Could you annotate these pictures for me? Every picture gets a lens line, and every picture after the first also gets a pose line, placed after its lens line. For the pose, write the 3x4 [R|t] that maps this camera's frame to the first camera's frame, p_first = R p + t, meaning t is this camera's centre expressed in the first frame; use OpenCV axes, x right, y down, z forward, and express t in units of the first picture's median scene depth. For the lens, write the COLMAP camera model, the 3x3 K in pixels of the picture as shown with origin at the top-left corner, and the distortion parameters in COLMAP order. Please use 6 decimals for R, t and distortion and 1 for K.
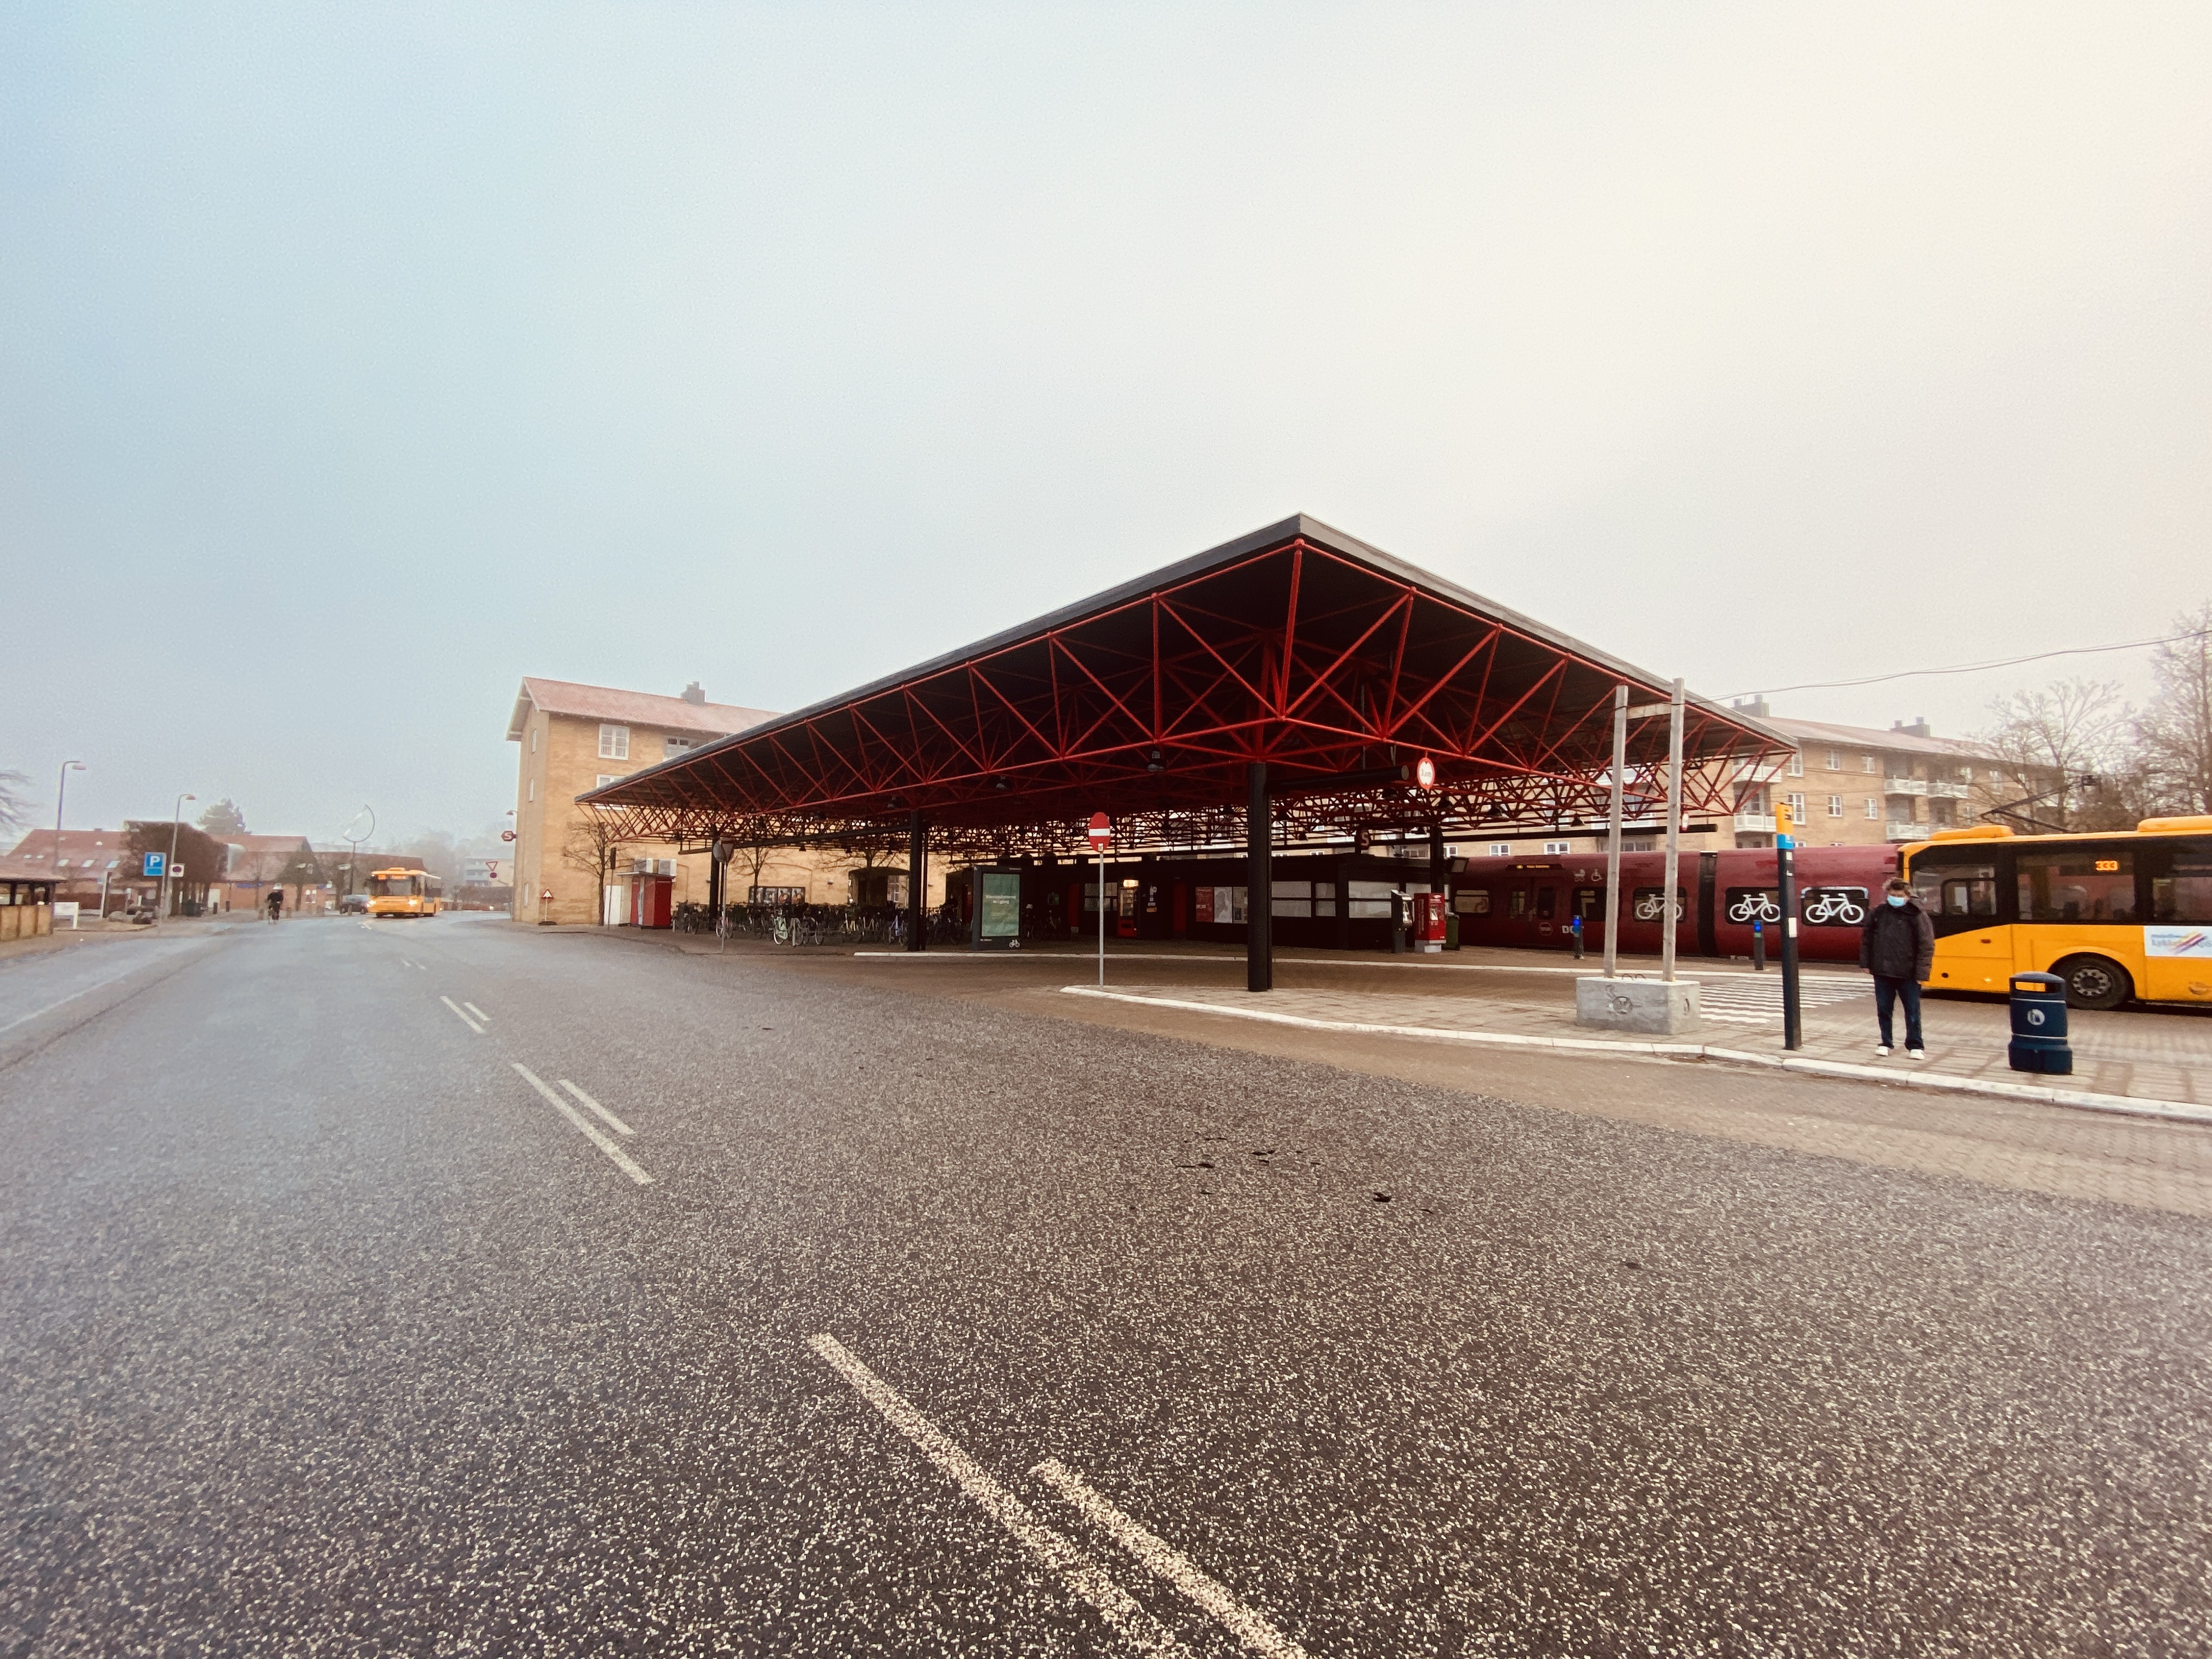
lens RADIAL K [[900.0, 0, 997.8], [0, 900.0, 803.4], [0, 0, 1]] dist [0.035537, -0.025099]
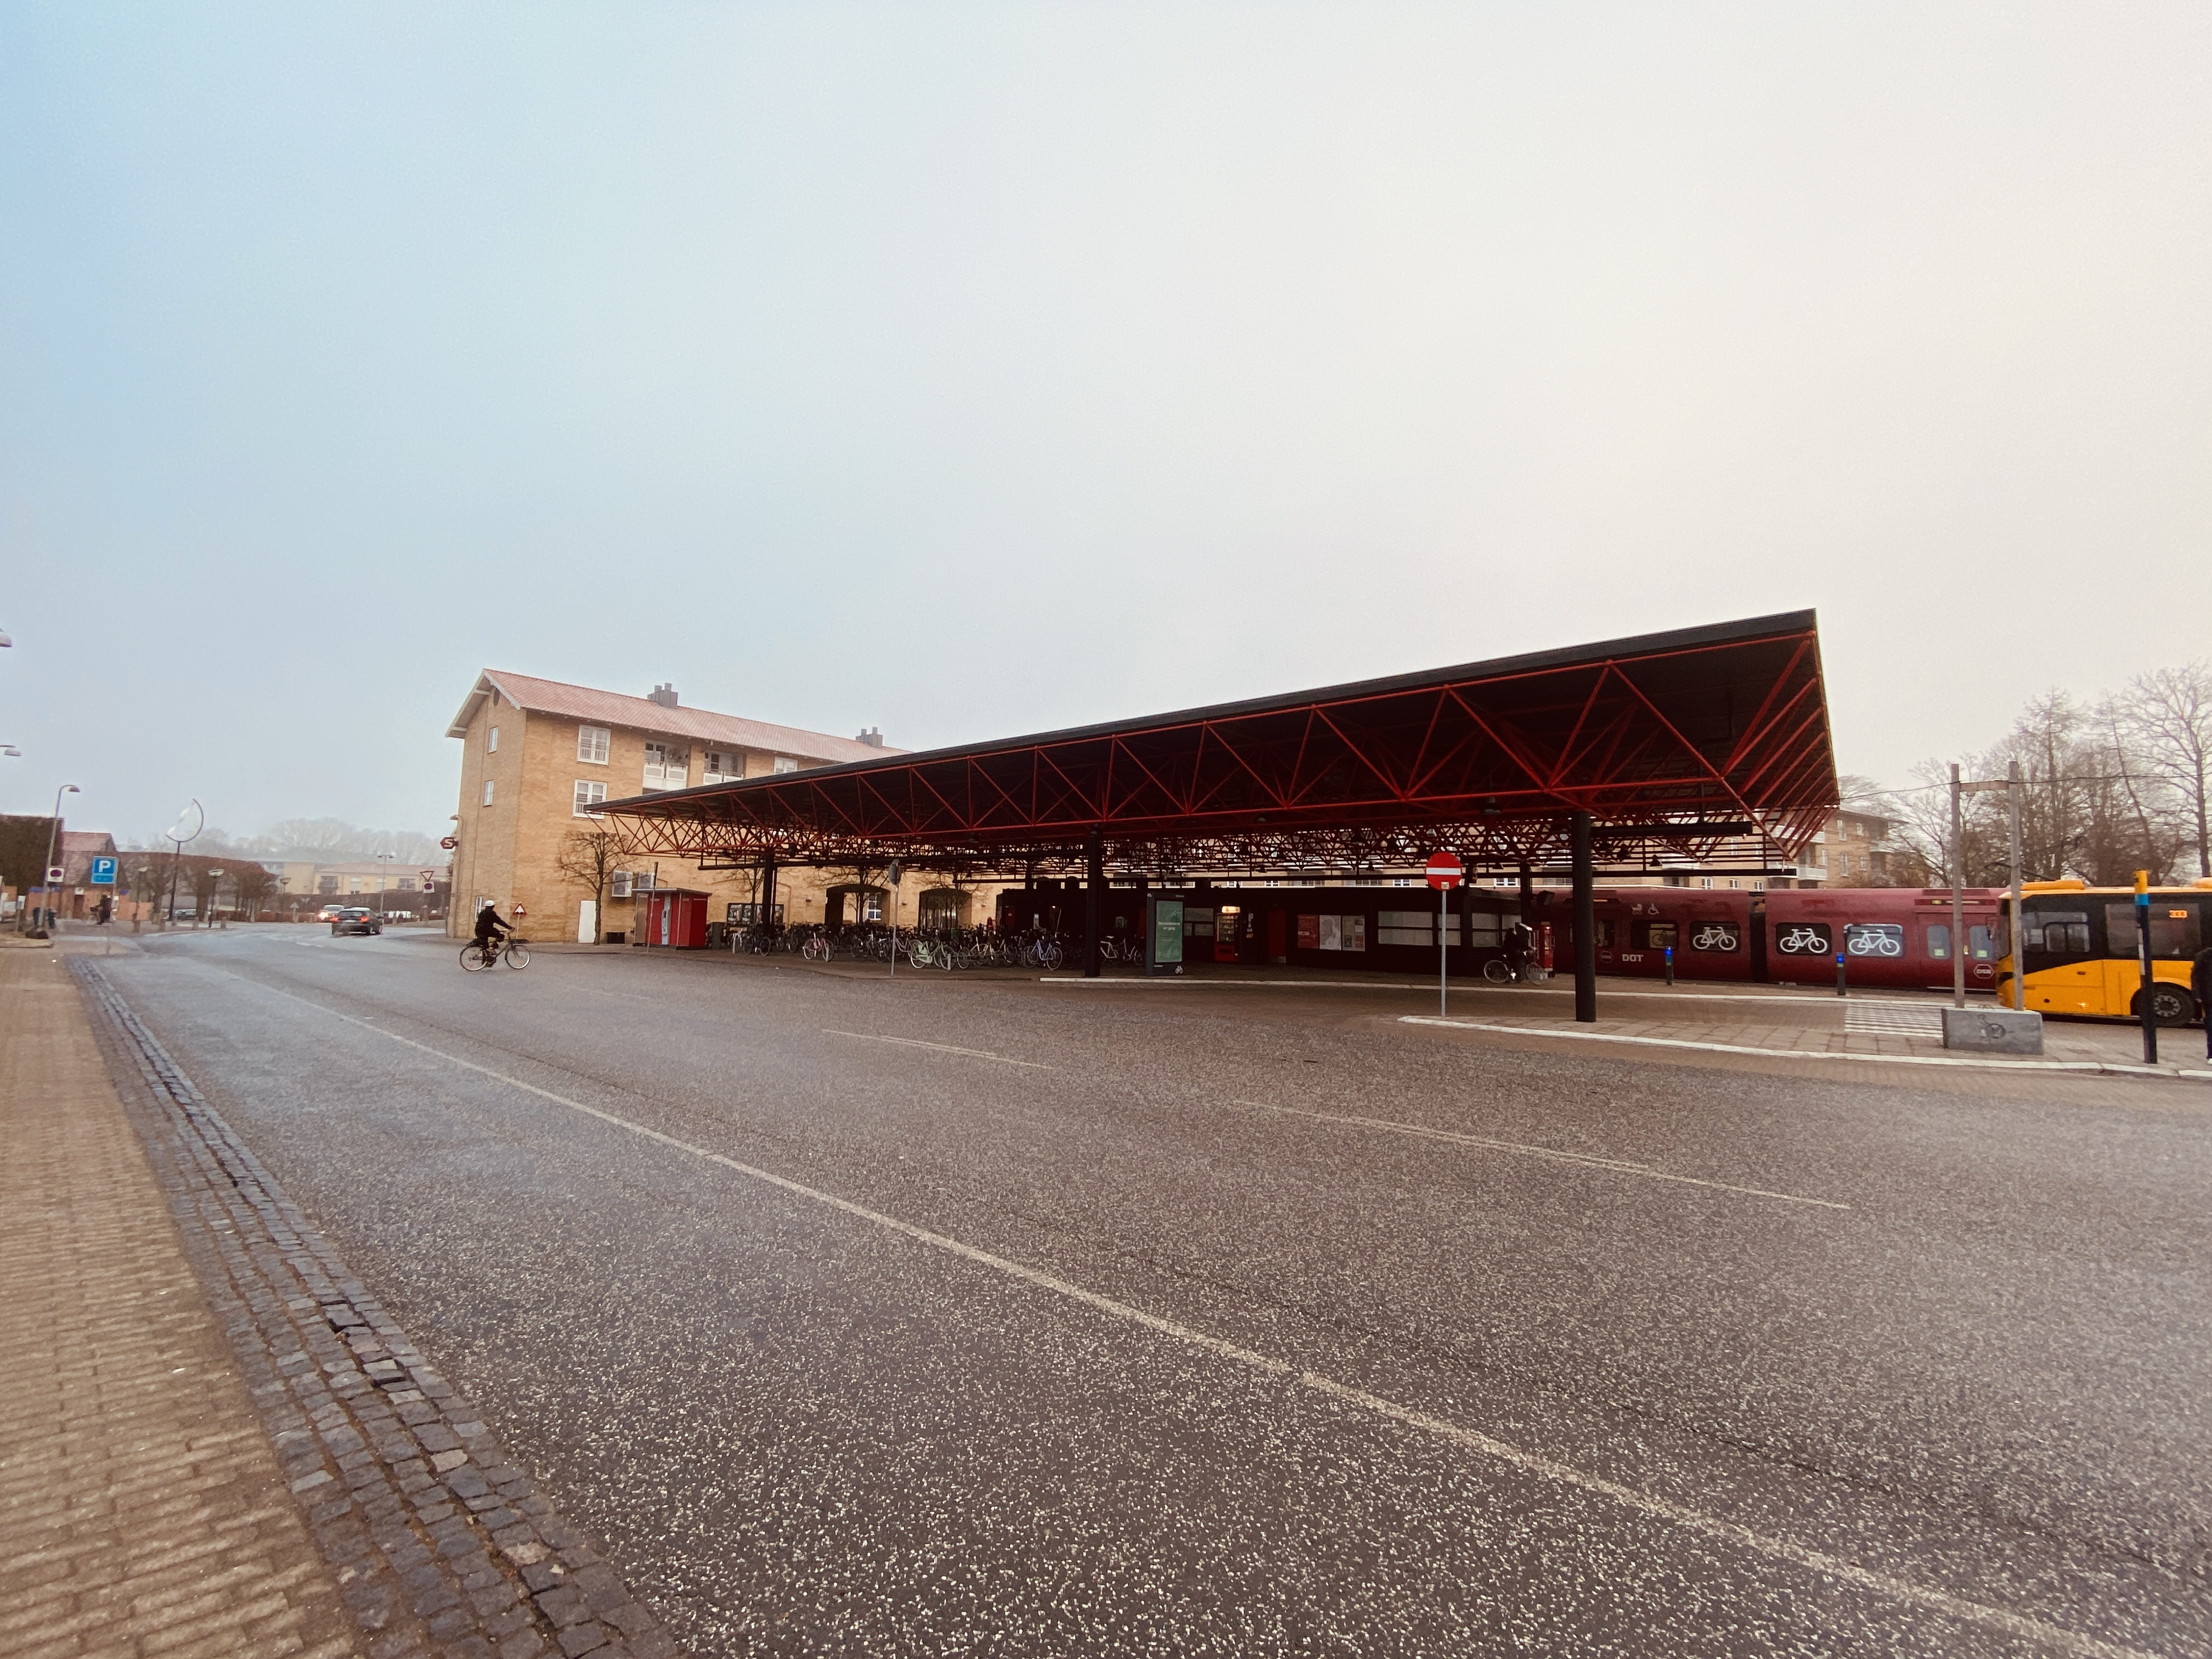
lens RADIAL K [[896.0, 0, 1104.1], [0, 896.0, 838.1], [0, 0, 1]] dist [0.039213, -0.030855]
pose [[0.984689, 0.027282, 0.172171, -0.226762], [-0.030093, 0.999453, 0.013735, -0.005099], [-0.171702, -0.018706, 0.984971, 0.009039]]
